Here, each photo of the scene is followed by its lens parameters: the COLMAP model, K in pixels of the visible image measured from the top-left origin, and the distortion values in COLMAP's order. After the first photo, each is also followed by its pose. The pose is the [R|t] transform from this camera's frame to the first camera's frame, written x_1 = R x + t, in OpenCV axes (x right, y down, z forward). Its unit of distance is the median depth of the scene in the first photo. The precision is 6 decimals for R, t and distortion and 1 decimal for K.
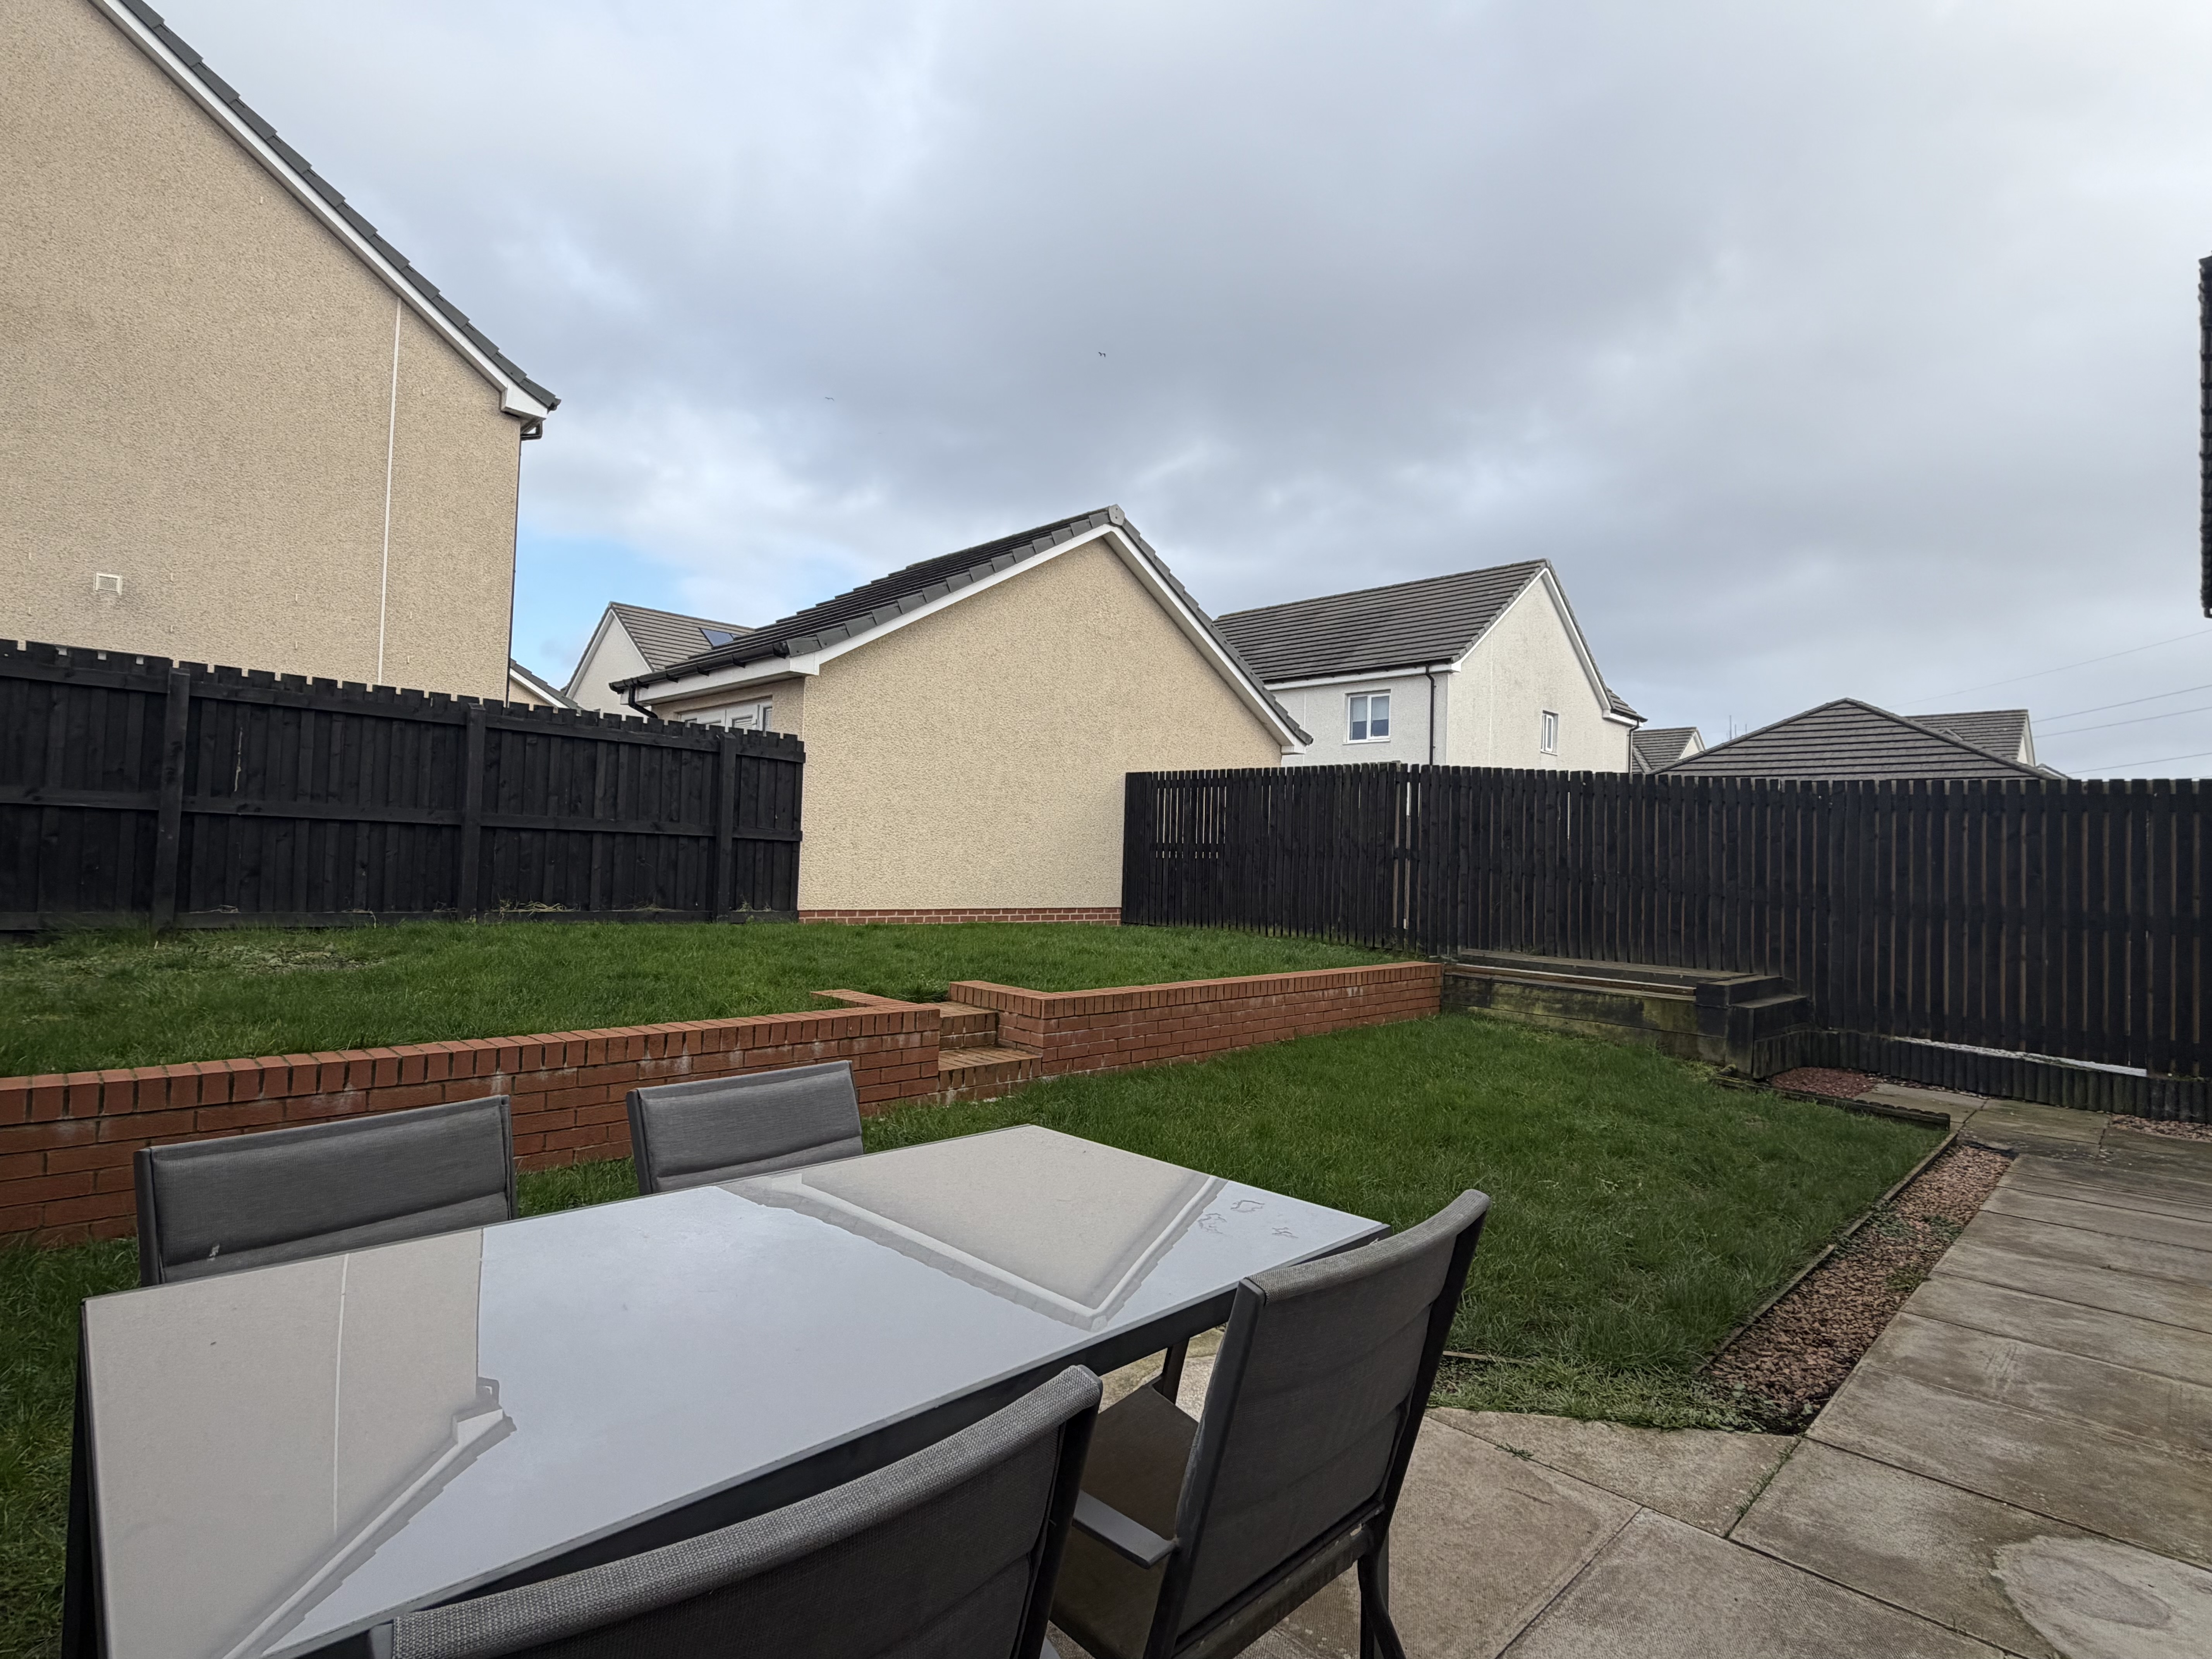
lens RADIAL K [[1061.1, 0, 1113.7], [0, 1061.1, 824.1], [0, 0, 1]] dist [-0.000359, 0.000542]
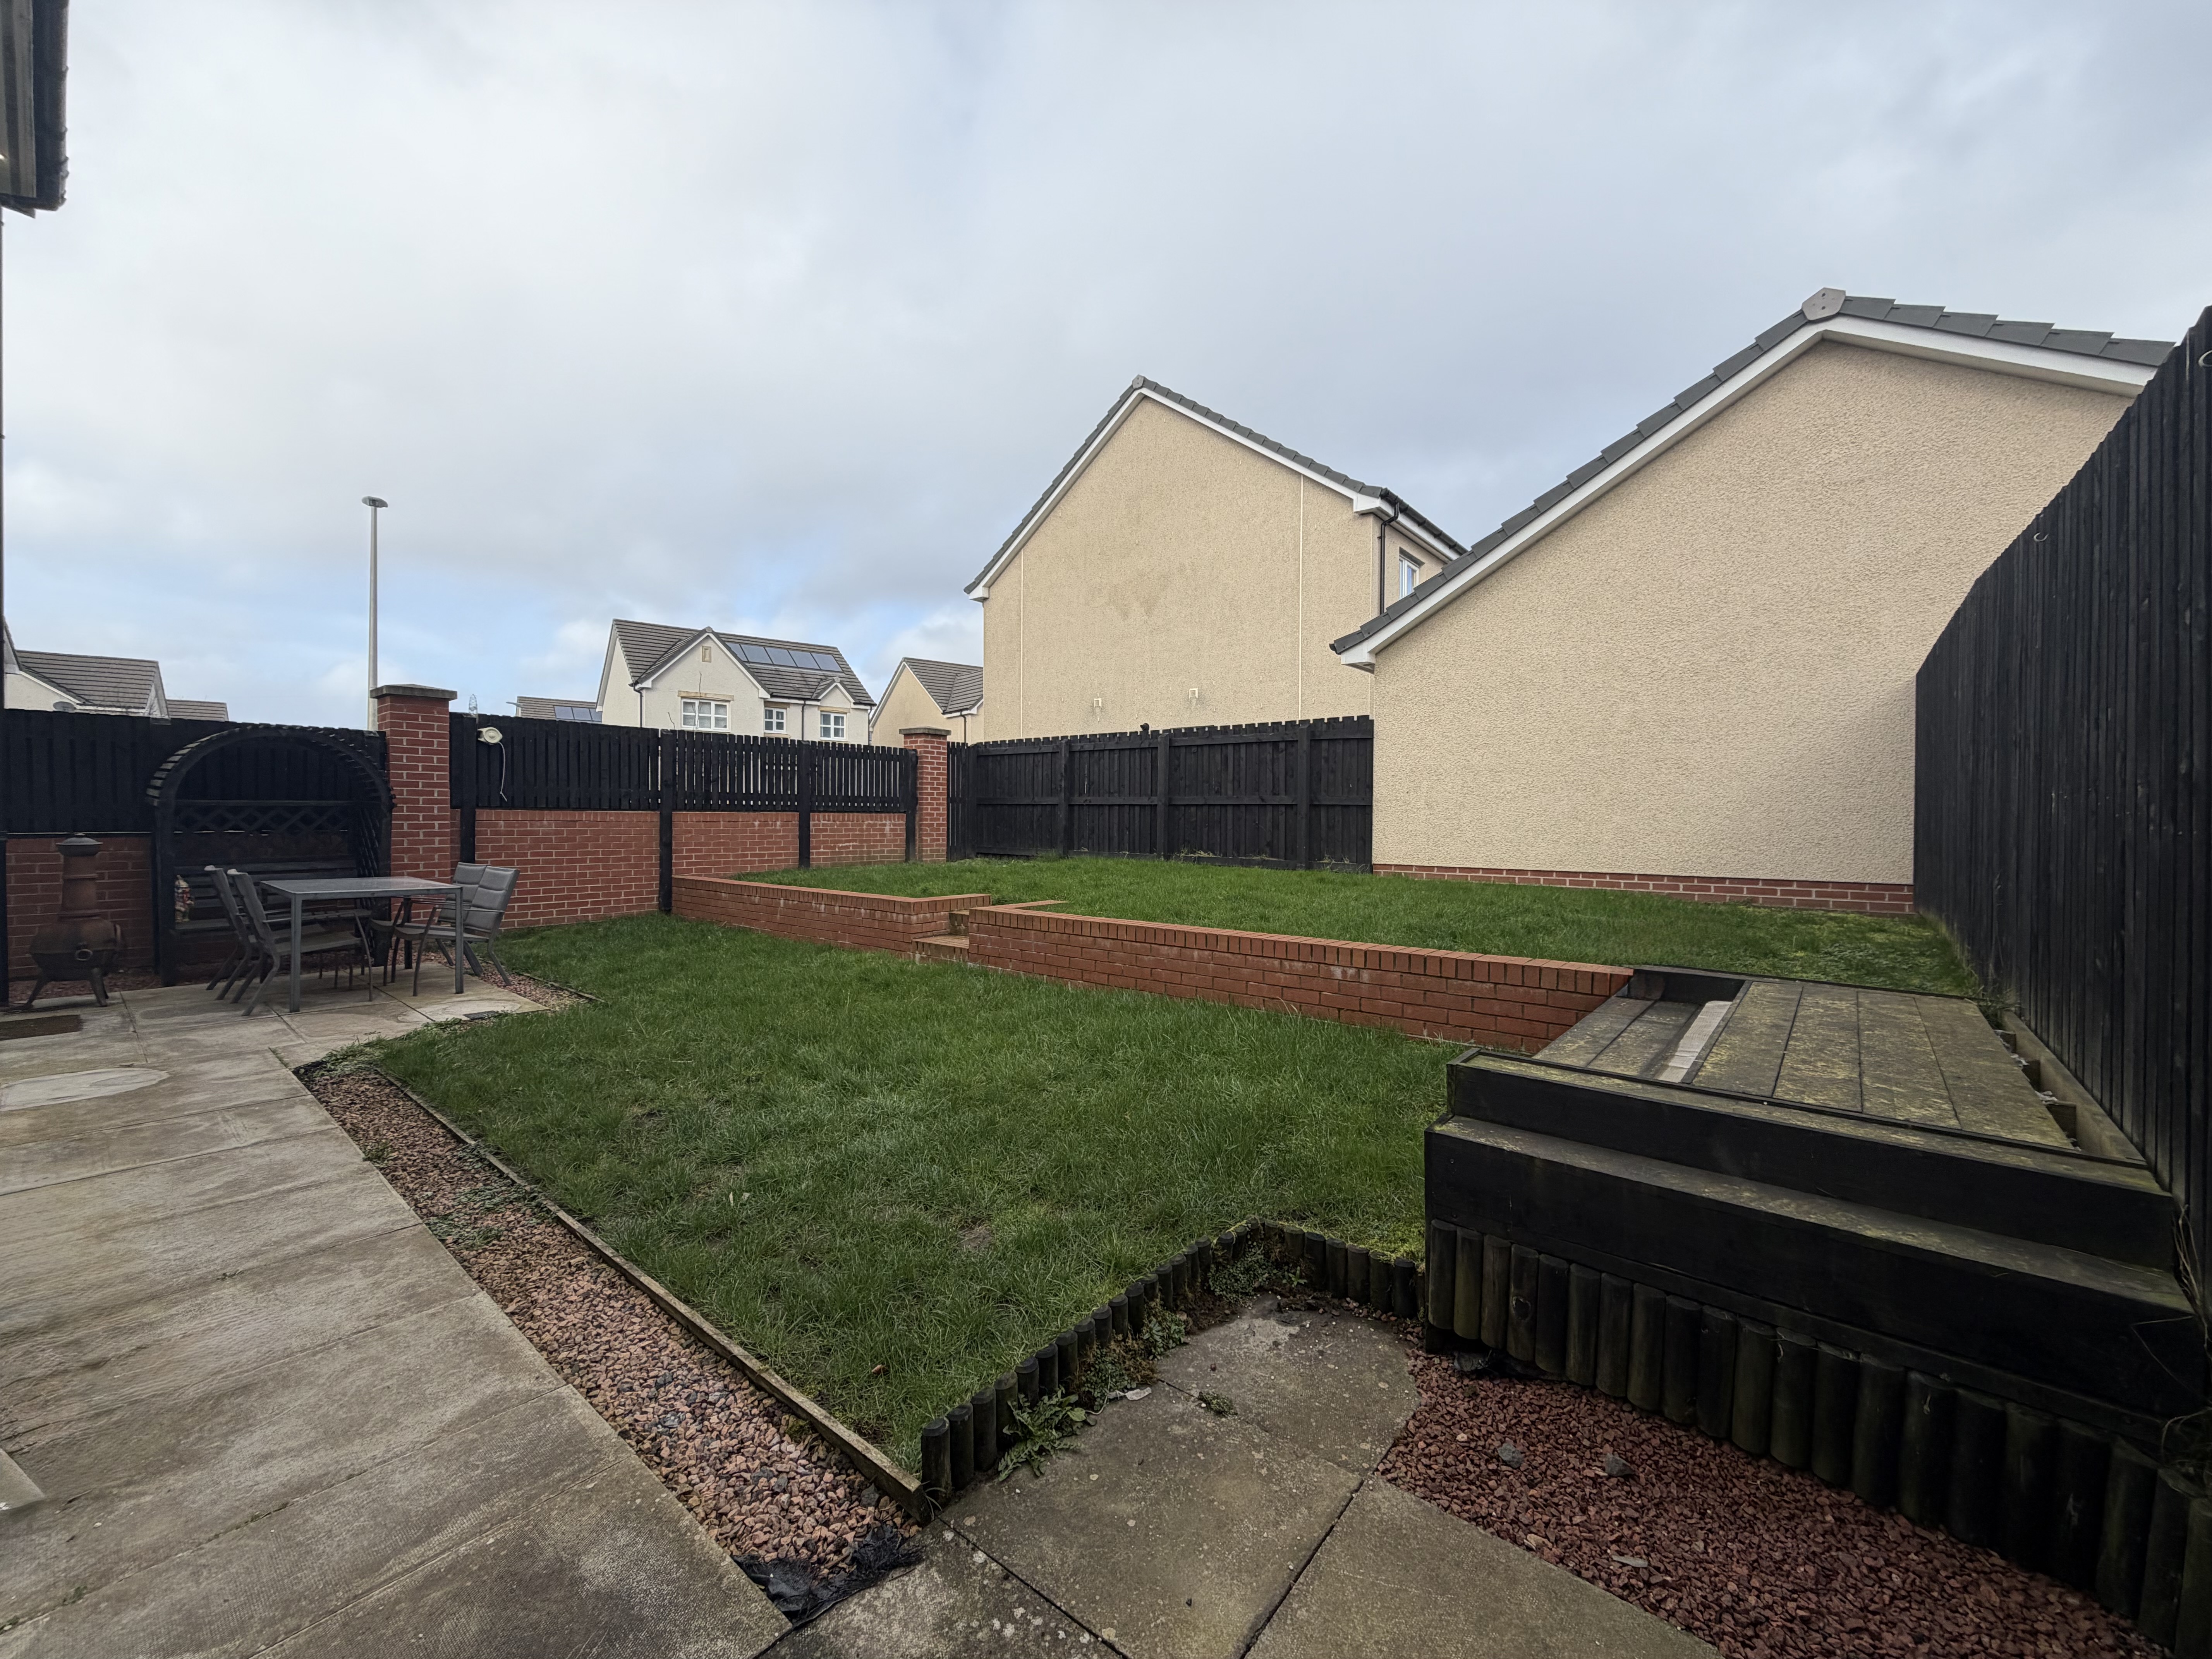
lens RADIAL K [[869.9, 0, 1108.0], [0, 869.9, 827.2], [0, 0, 1]] dist [0.002518, -0.000024]
pose [[0.112277, -0.021004, -0.993455, 0.890548], [0.033745, 0.999281, -0.017313, 0.067525], [0.993104, -0.031580, 0.112905, 0.849648]]
